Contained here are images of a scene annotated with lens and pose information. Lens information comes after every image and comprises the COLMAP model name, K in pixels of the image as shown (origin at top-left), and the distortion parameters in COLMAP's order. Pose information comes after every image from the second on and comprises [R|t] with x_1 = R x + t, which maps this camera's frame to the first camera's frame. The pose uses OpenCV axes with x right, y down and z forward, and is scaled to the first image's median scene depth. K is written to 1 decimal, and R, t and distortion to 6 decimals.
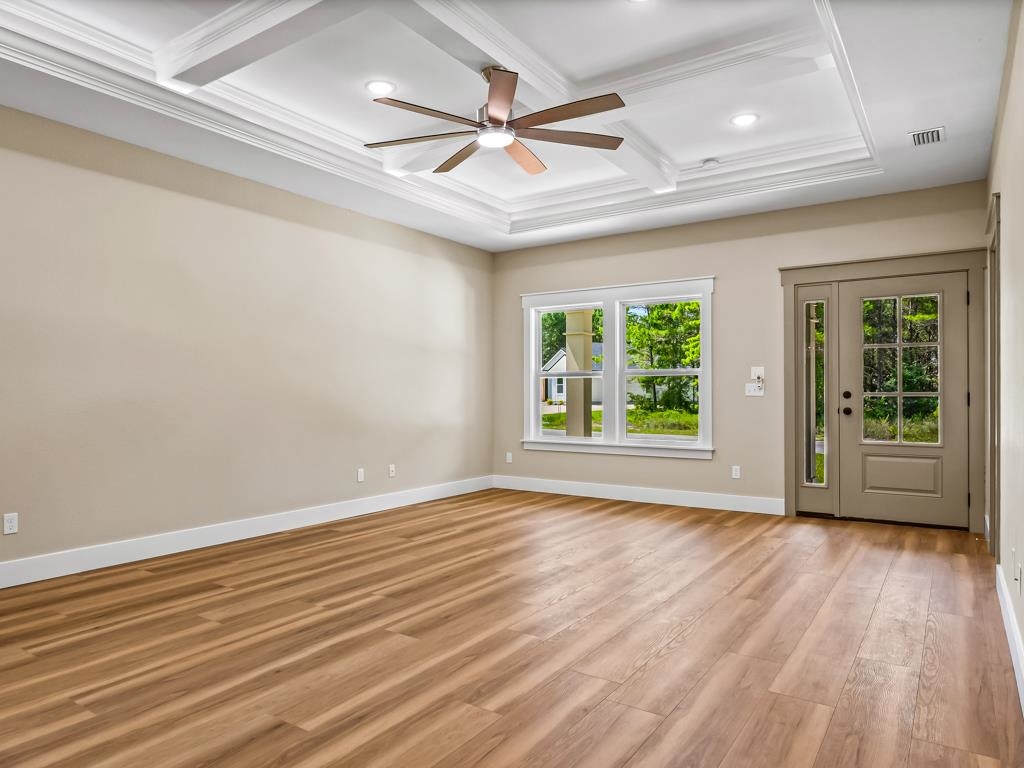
lens RADIAL K [[664.2, 0, 498.9], [0, 664.2, 392.9], [0, 0, 1]] dist [-0.001092, 0.001838]
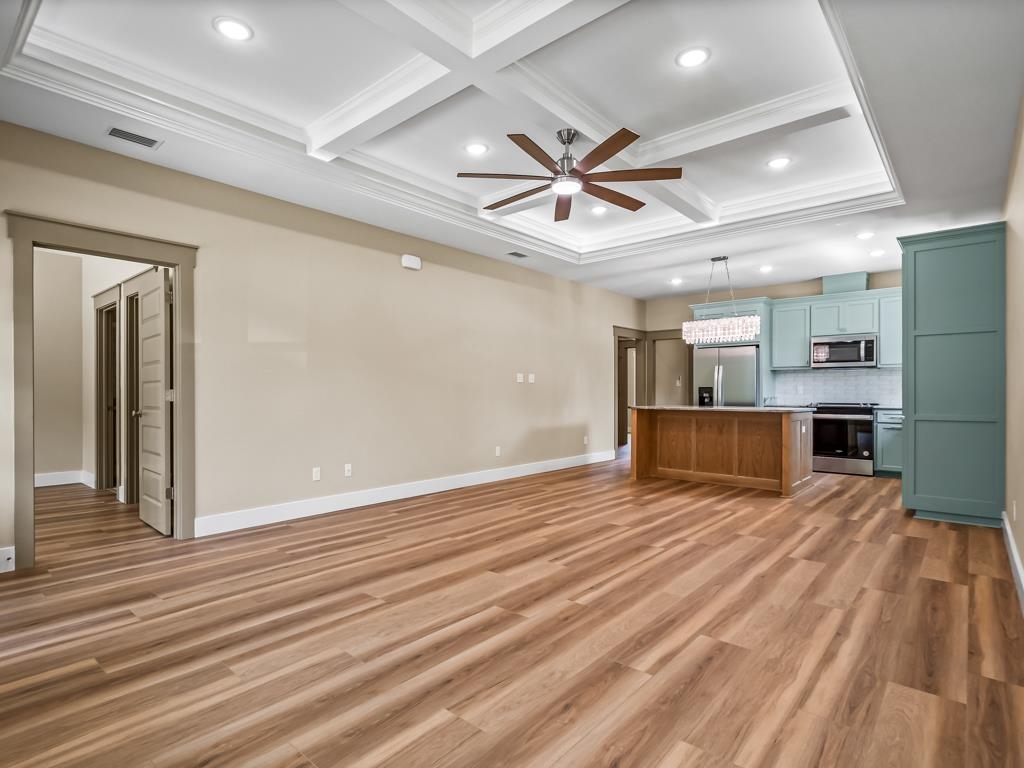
lens RADIAL K [[535.5, 0, 511.5], [0, 535.5, 392.3], [0, 0, 1]] dist [0.001845, 0.000397]
pose [[-0.994613, 0.002919, 0.103619, -0.004620], [0.002547, 0.999990, -0.003719, 0.003664], [-0.103629, -0.003435, -0.994610, 1.595355]]
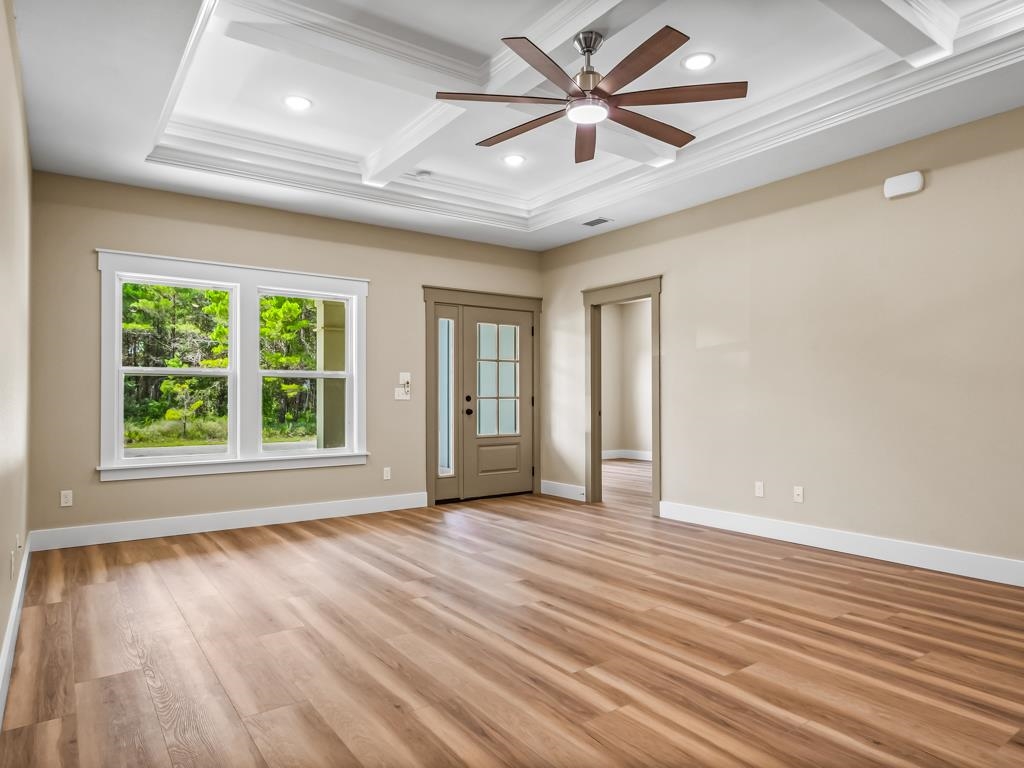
lens RADIAL K [[635.7, 0, 505.9], [0, 635.7, 388.8], [0, 0, 1]] dist [-0.000373, -0.001554]
pose [[0.342164, 0.013524, 0.939543, -0.674924], [0.000490, 0.999894, -0.014571, 0.002671], [-0.939640, 0.005446, 0.342121, 0.645073]]
